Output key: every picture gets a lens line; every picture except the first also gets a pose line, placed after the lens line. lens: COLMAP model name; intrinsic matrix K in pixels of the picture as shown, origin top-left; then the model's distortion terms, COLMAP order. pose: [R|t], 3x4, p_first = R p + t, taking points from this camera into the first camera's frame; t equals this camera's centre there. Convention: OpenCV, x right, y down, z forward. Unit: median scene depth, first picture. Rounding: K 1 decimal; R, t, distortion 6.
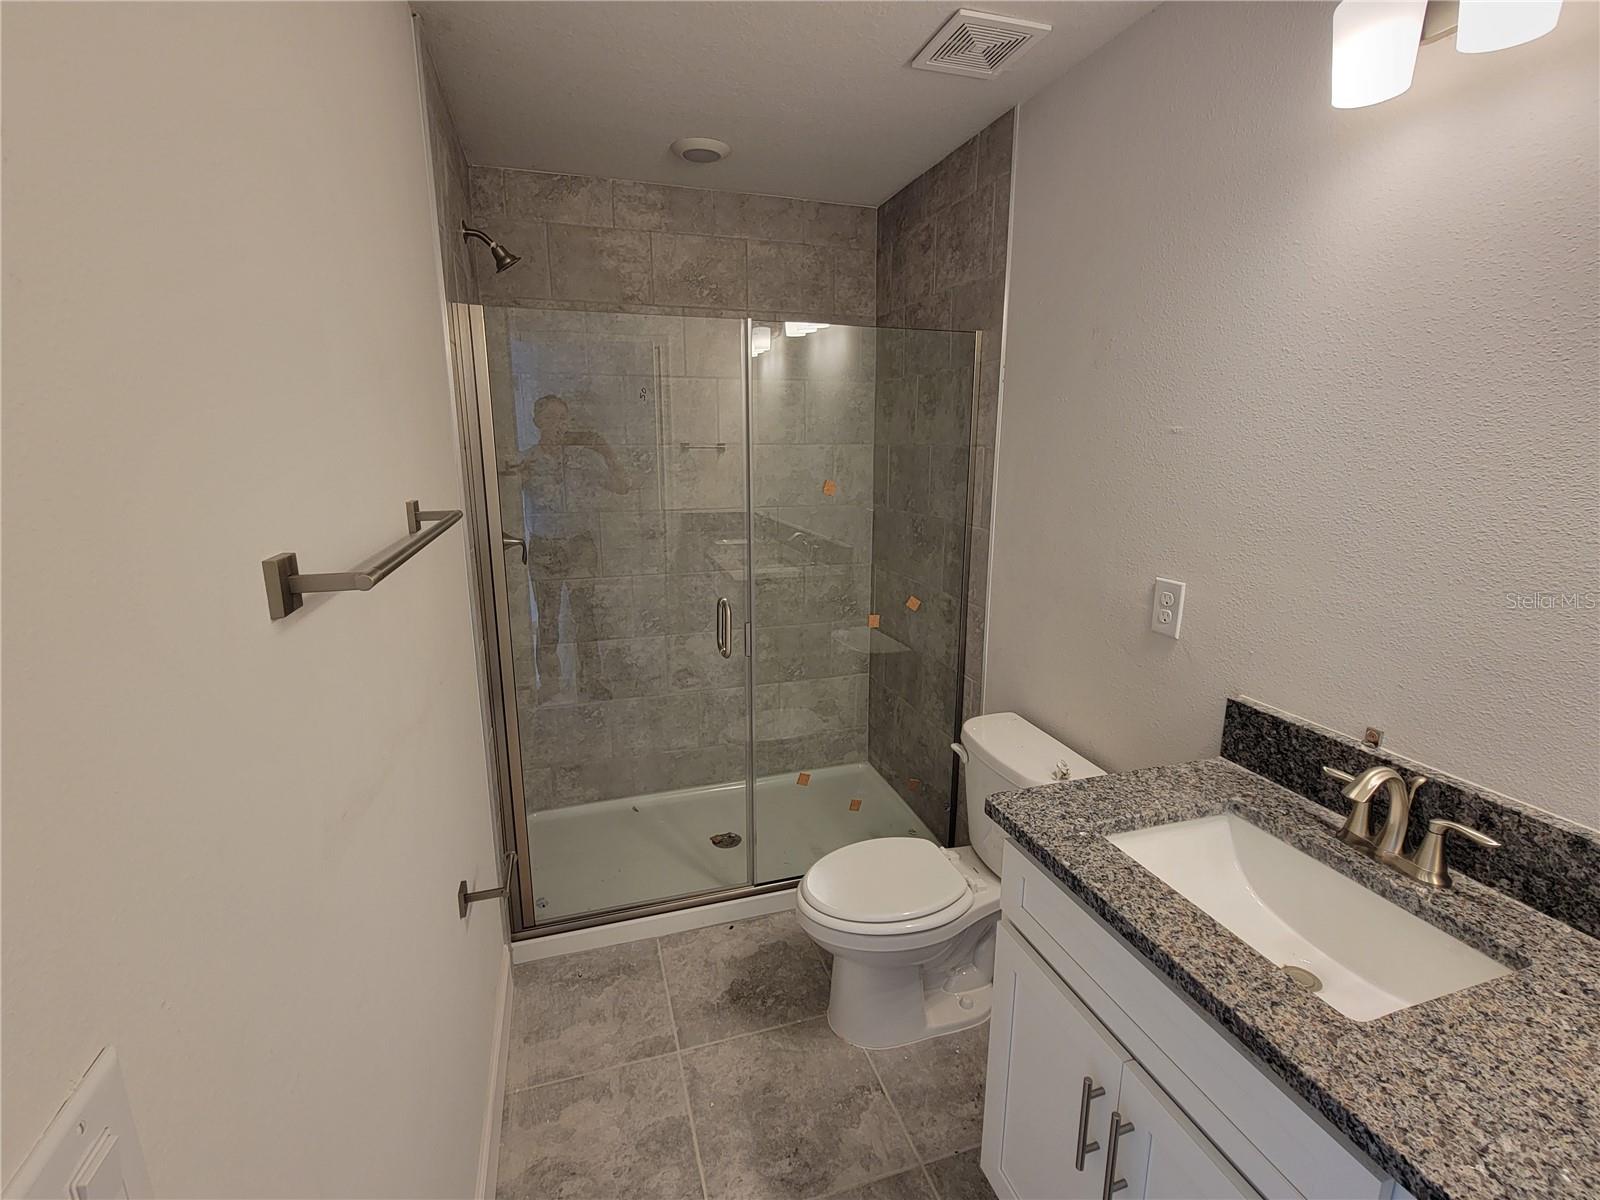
lens RADIAL K [[734.4, 0, 805.4], [0, 734.4, 594.6], [0, 0, 1]] dist [0.001344, -0.002370]
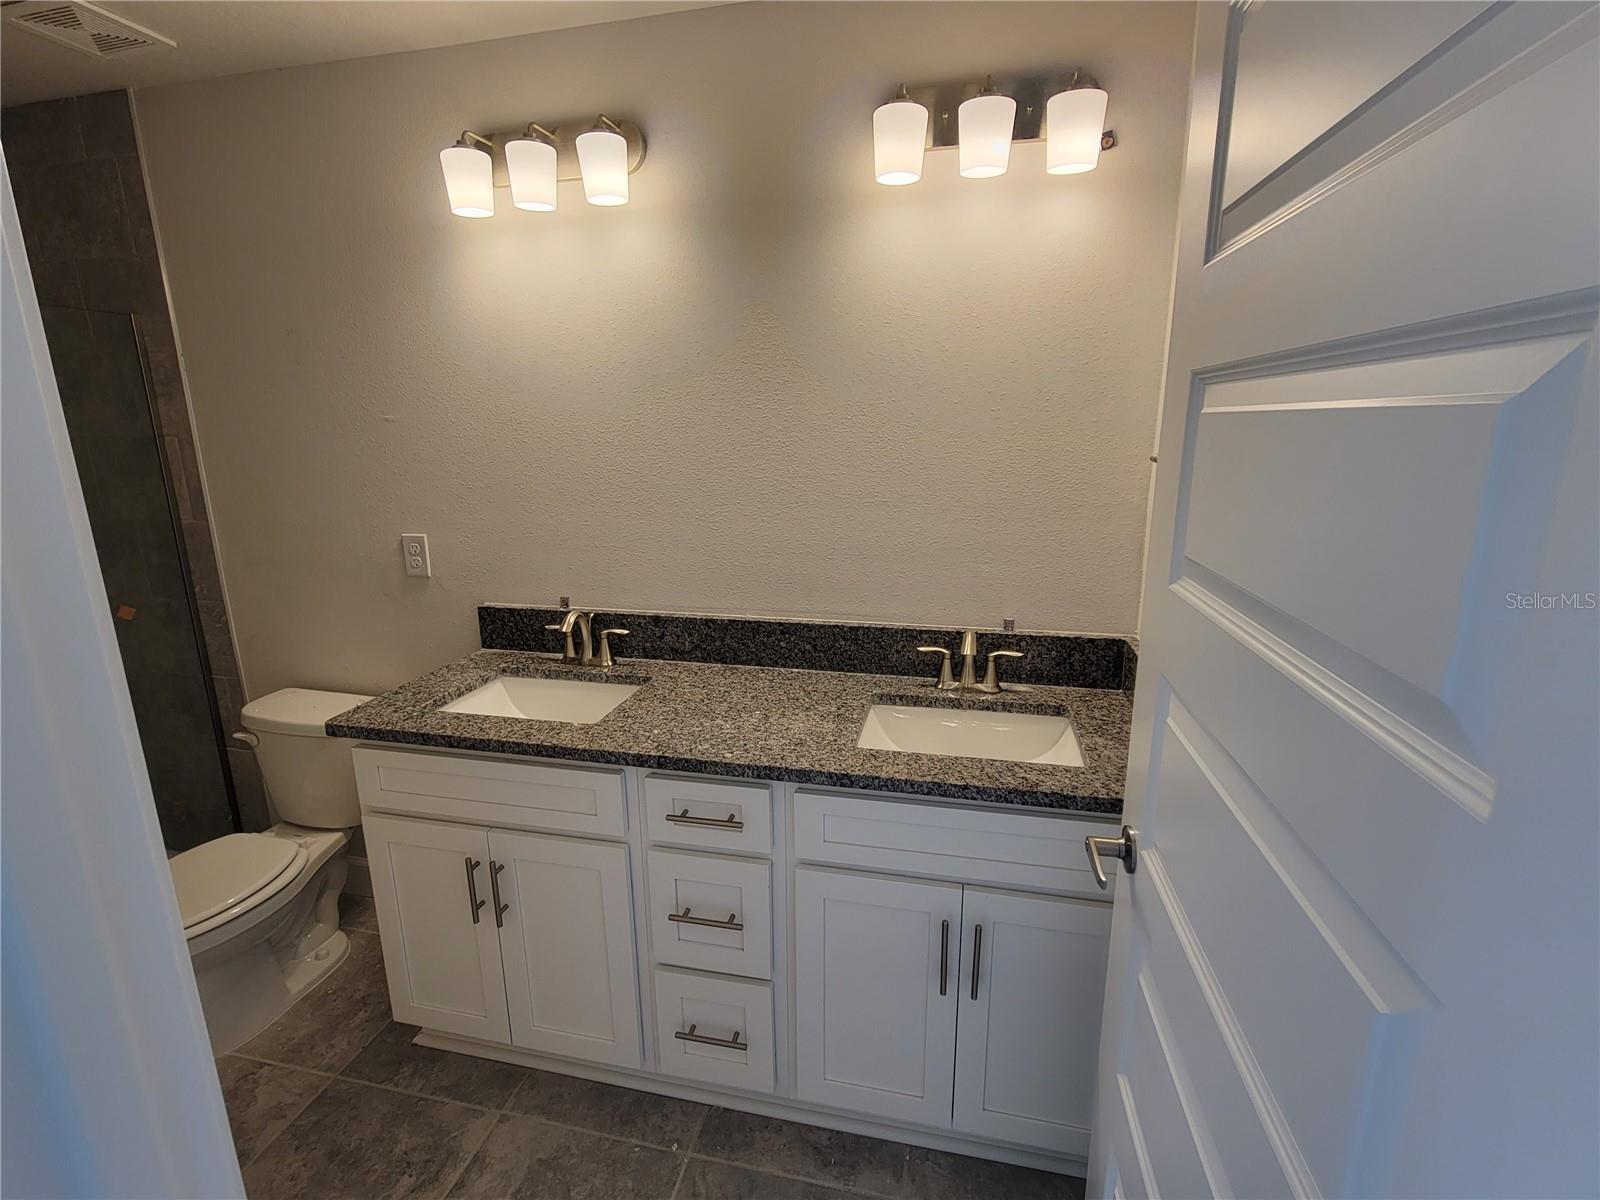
lens RADIAL K [[734.4, 0, 804.6], [0, 734.4, 599.0], [0, 0, 1]] dist [0.001344, -0.002370]
pose [[0.512061, -0.207347, 0.833547, -0.328123], [0.191224, 0.973592, 0.124712, 0.079290], [-0.837393, 0.095534, 0.538188, -0.346417]]
